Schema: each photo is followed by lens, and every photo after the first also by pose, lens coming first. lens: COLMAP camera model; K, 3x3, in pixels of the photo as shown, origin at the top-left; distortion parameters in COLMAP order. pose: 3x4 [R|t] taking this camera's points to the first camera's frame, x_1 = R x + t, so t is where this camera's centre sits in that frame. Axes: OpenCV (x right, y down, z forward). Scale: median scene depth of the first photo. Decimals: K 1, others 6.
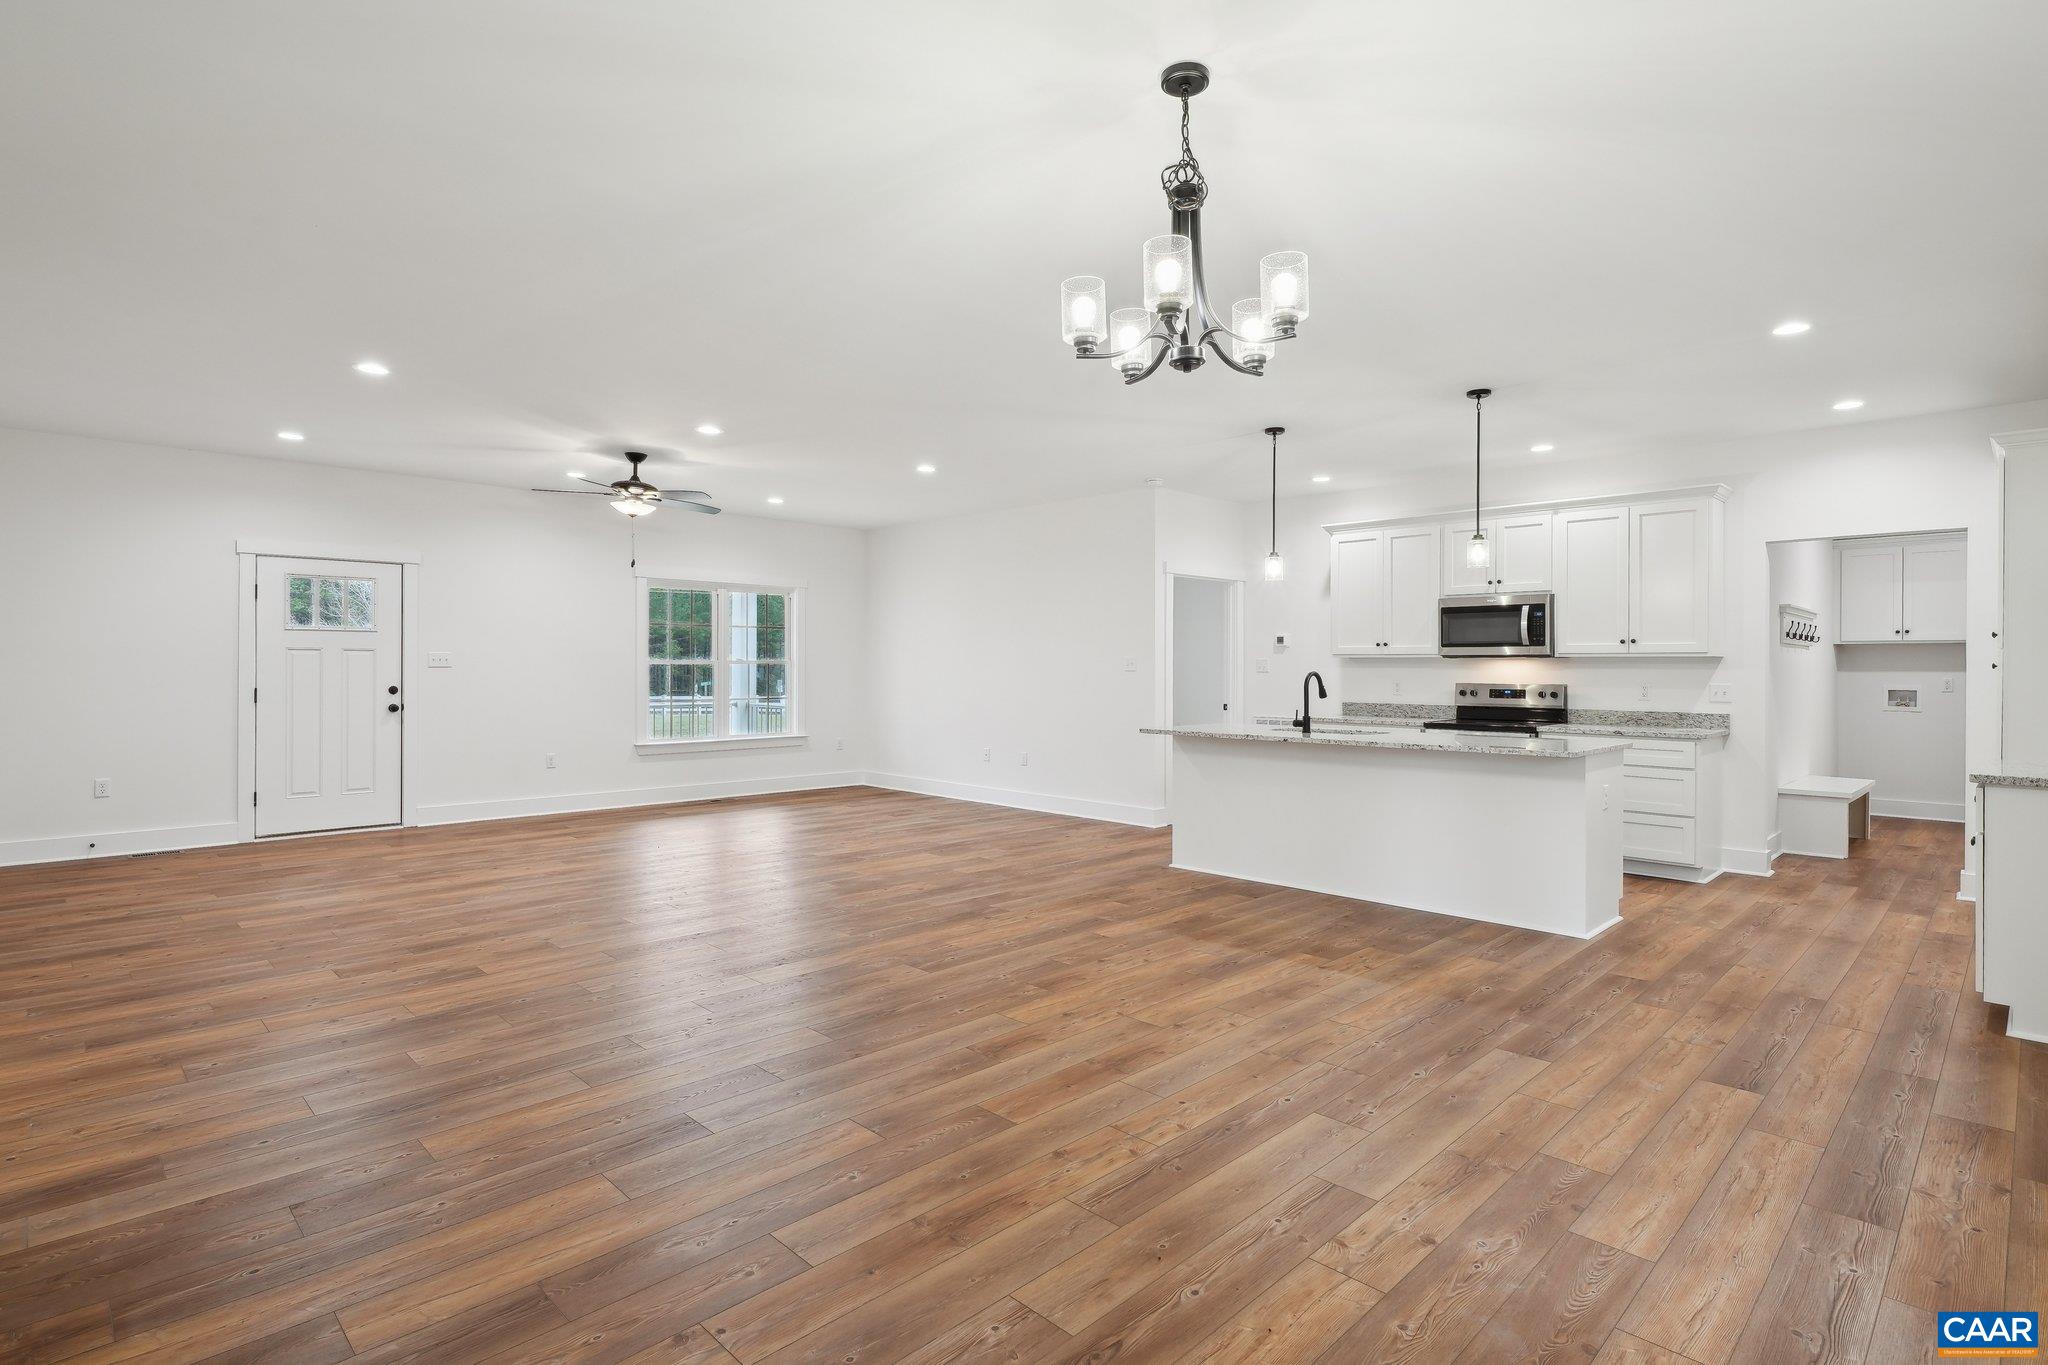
lens RADIAL K [[1016.5, 0, 1023.7], [0, 1016.5, 675.2], [0, 0, 1]] dist [-0.002453, -0.000413]
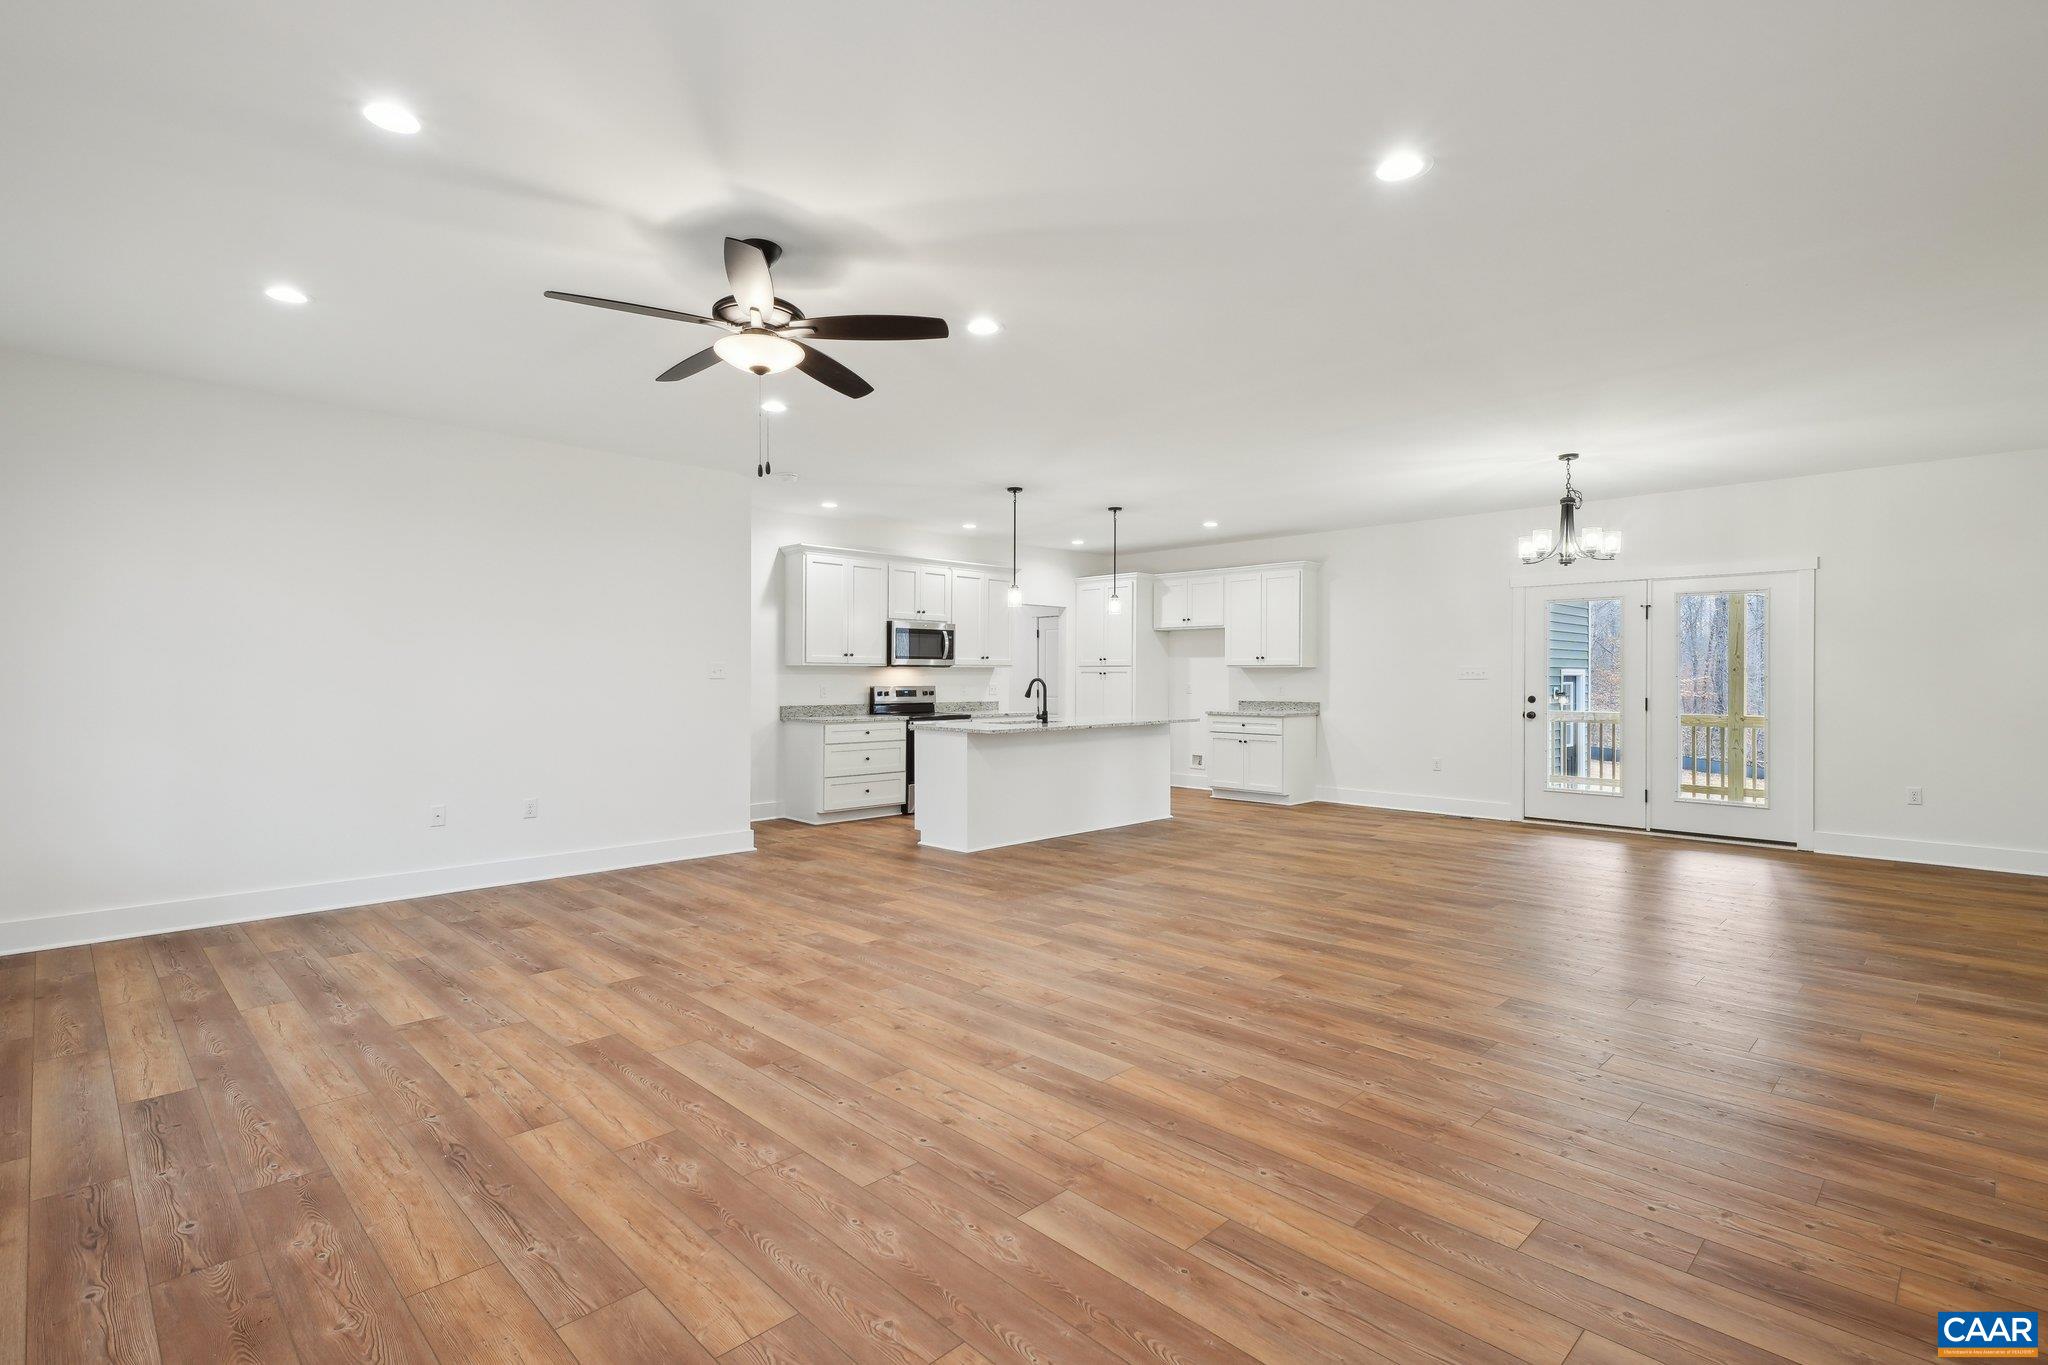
lens RADIAL K [[981.2, 0, 1021.6], [0, 981.2, 682.3], [0, 0, 1]] dist [-0.003829, -0.000014]
pose [[0.003493, -0.008594, 0.999957, -0.926802], [0.005489, 0.999948, 0.008575, -0.007945], [-0.999979, 0.005459, 0.003540, 0.932619]]
